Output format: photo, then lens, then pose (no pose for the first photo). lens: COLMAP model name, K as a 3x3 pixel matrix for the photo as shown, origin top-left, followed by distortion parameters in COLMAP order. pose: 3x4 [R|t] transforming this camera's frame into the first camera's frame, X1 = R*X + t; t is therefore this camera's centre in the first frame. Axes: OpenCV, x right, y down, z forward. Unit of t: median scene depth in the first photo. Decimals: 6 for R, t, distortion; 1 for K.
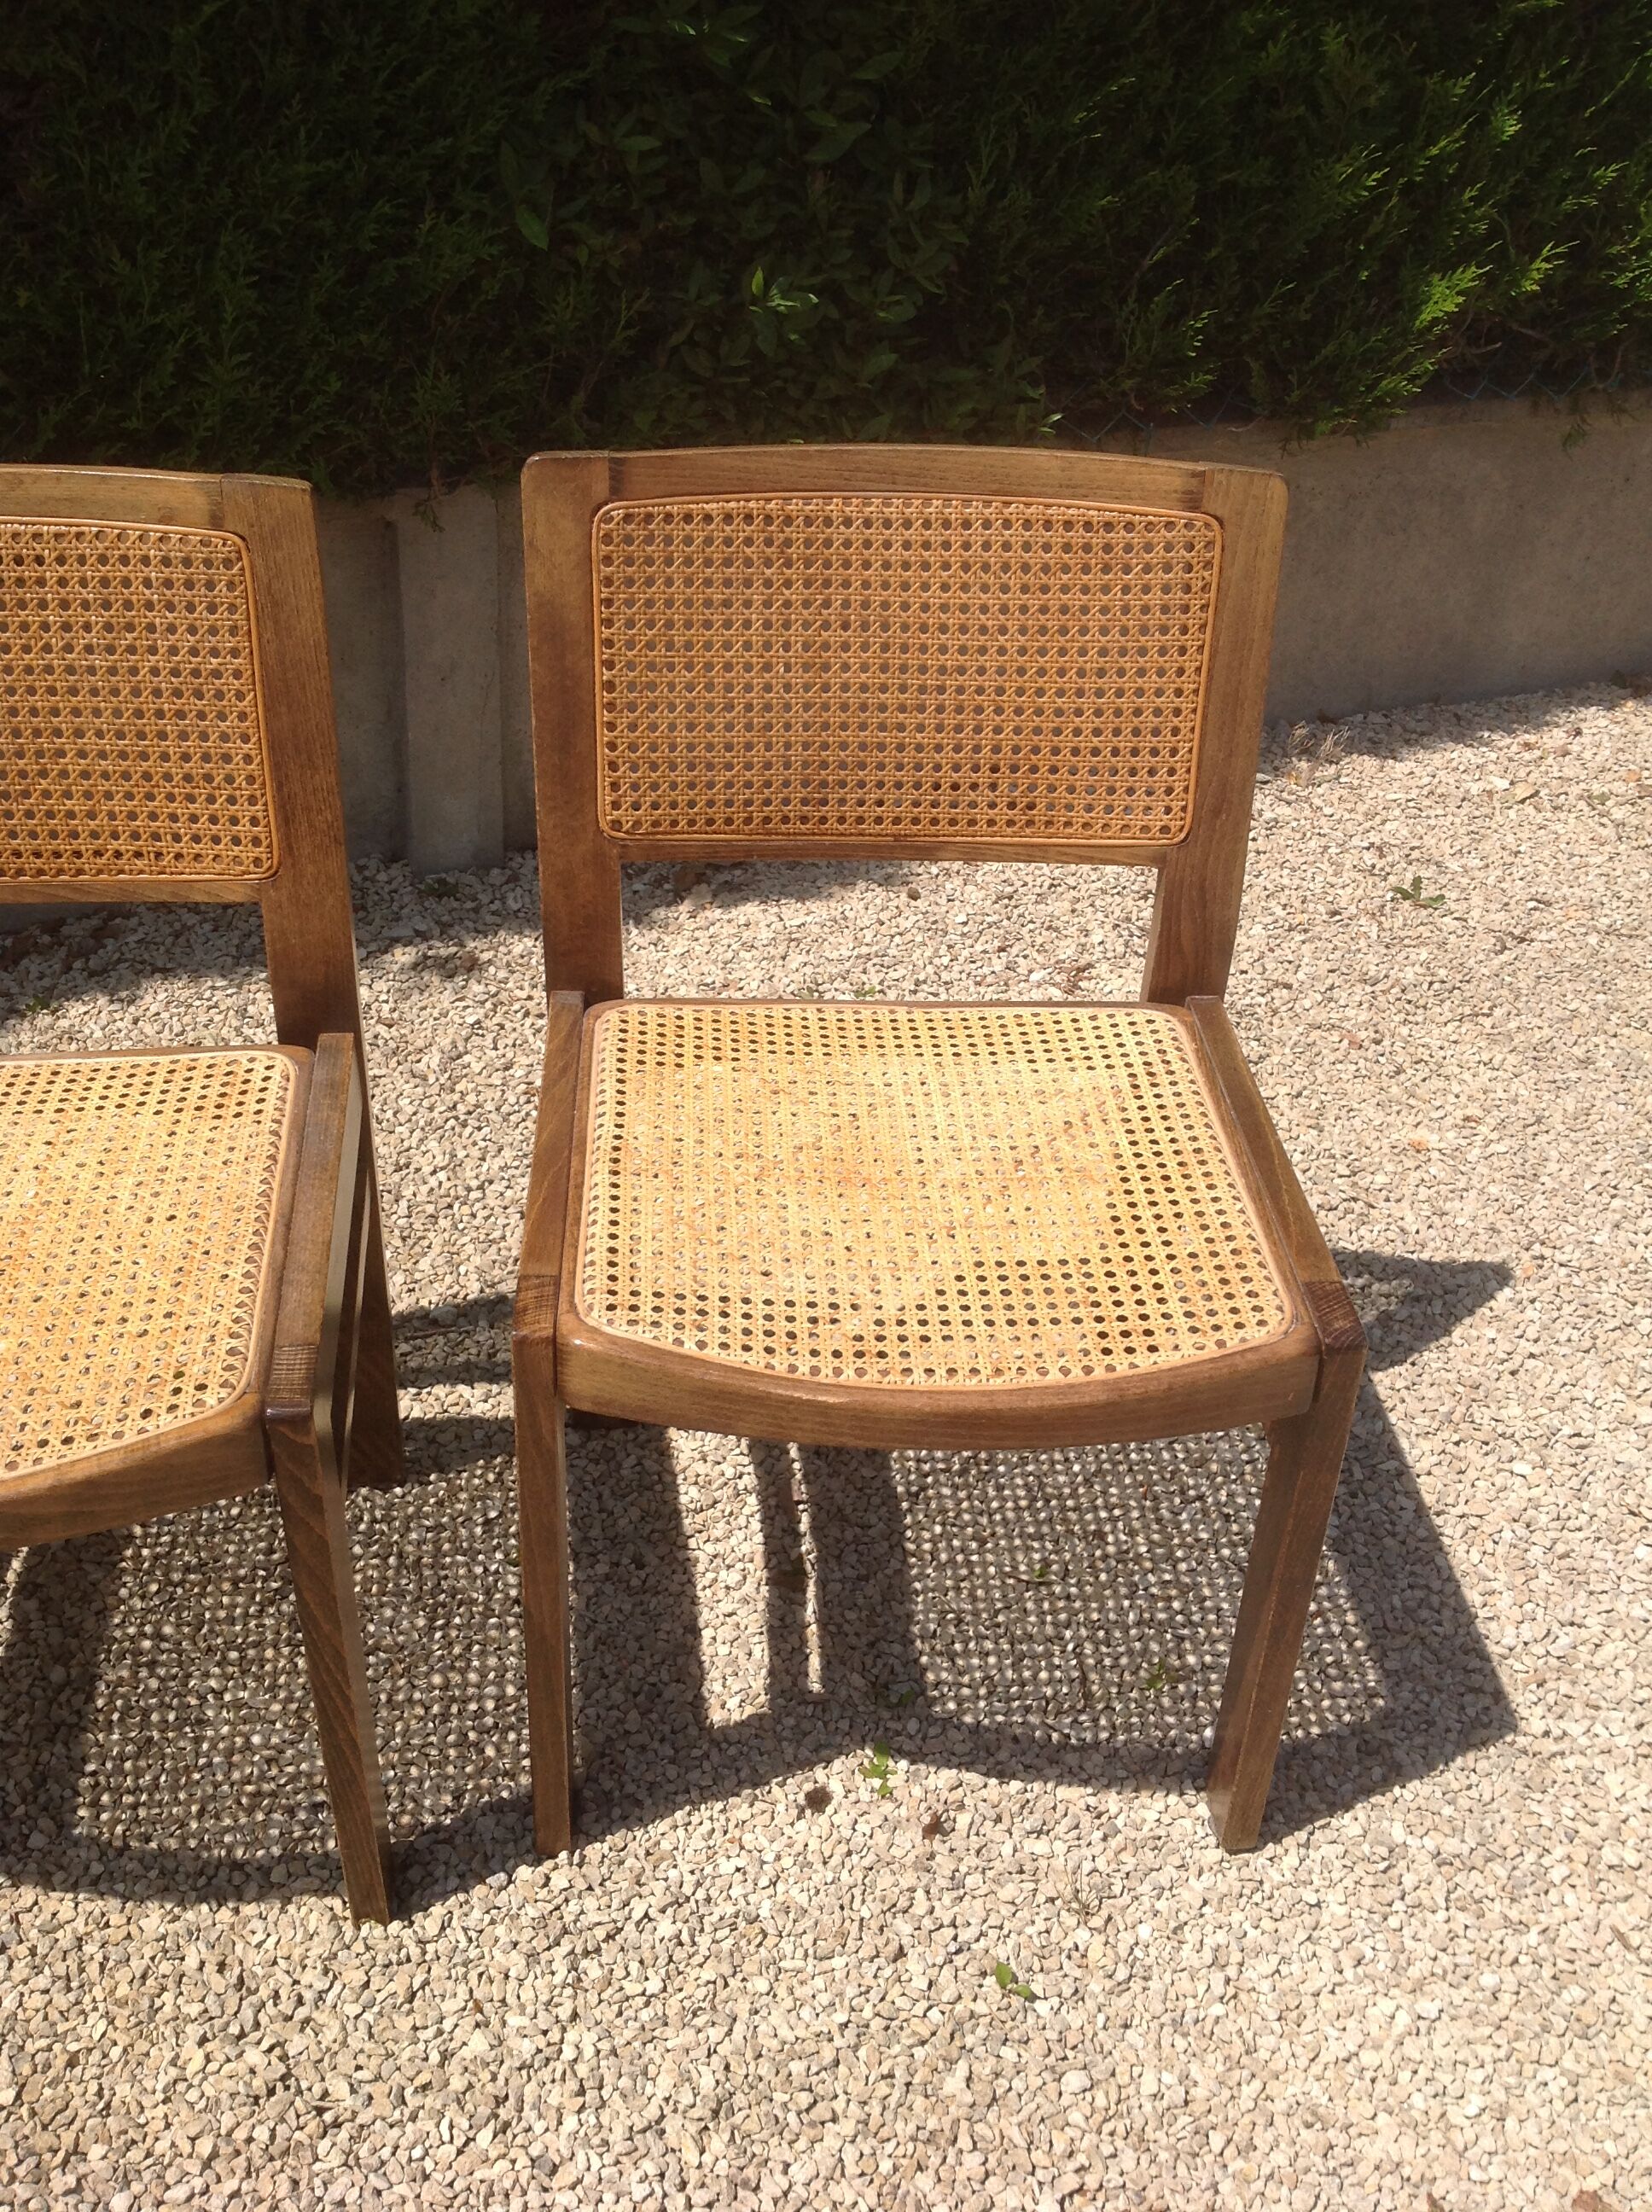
lens RADIAL K [[2114.2, 0, 836.2], [0, 2114.2, 1068.3], [0, 0, 1]] dist [0.142745, -0.448625]
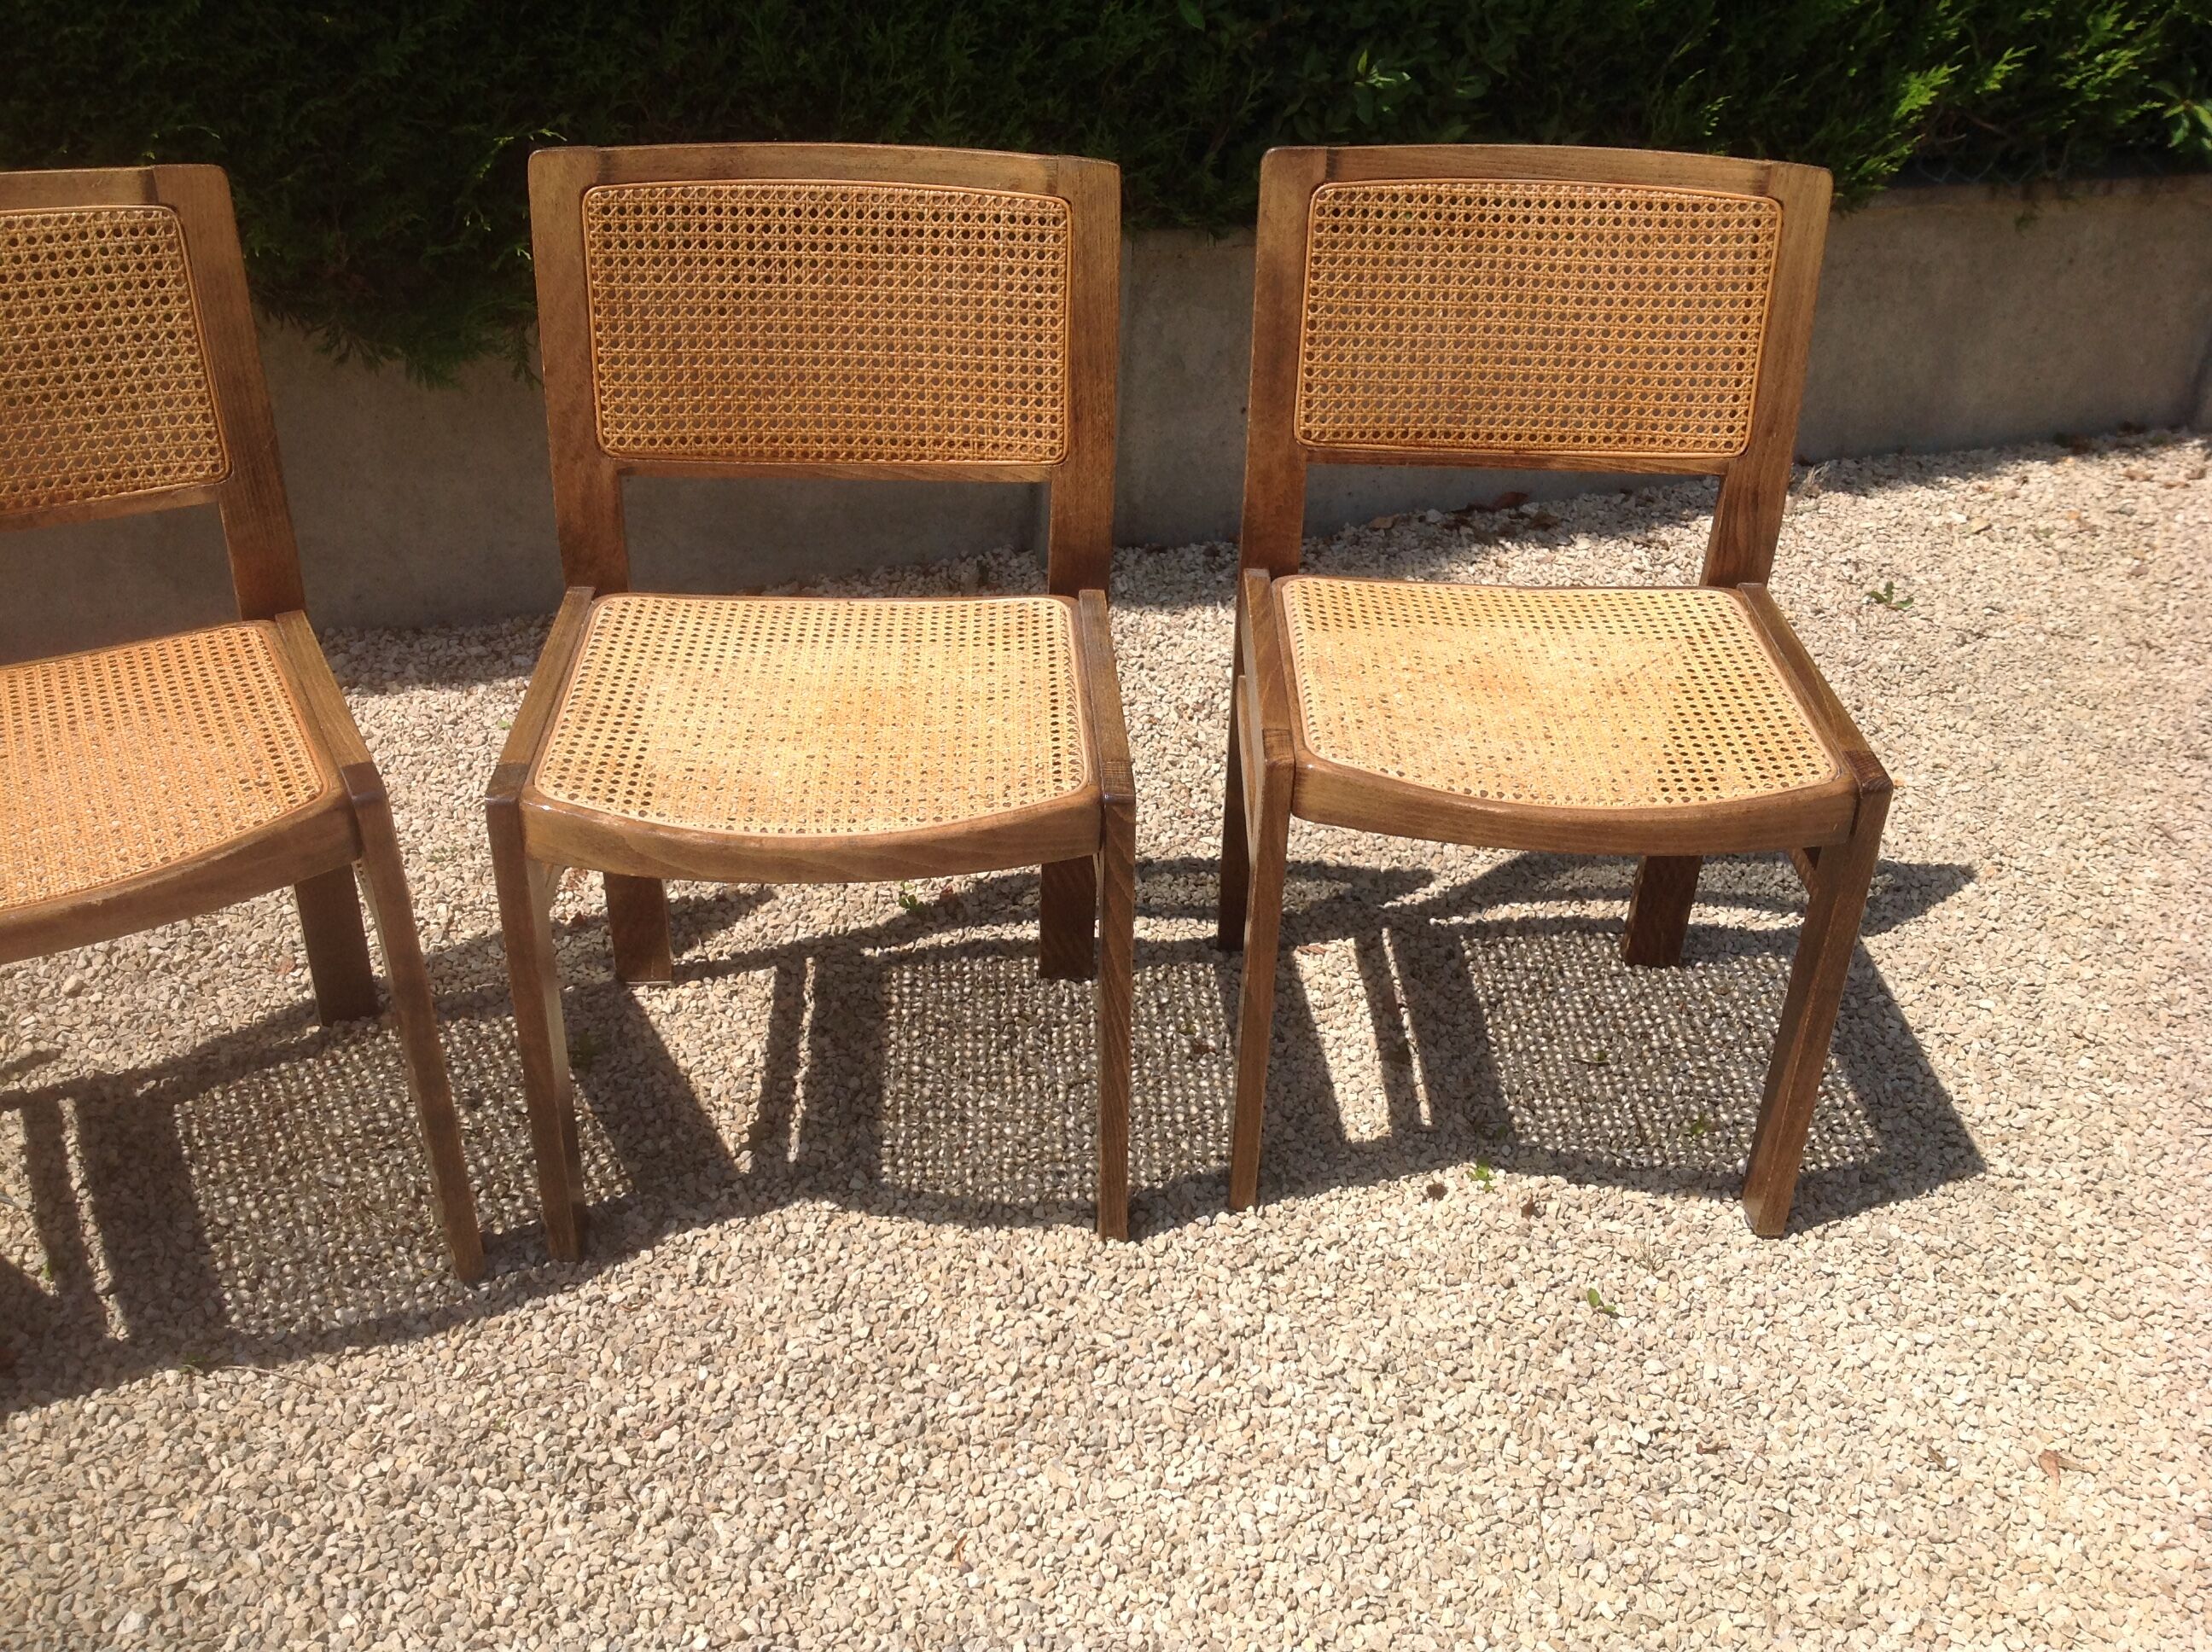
lens RADIAL K [[2145.9, 0, 1109.7], [0, 2145.9, 880.6], [0, 0, 1]] dist [0.108965, -0.321545]
pose [[0.998354, 0.024743, -0.051737, -0.144798], [-0.026478, 0.999101, -0.033115, 0.203380], [0.050871, 0.034431, 0.998112, -0.325218]]
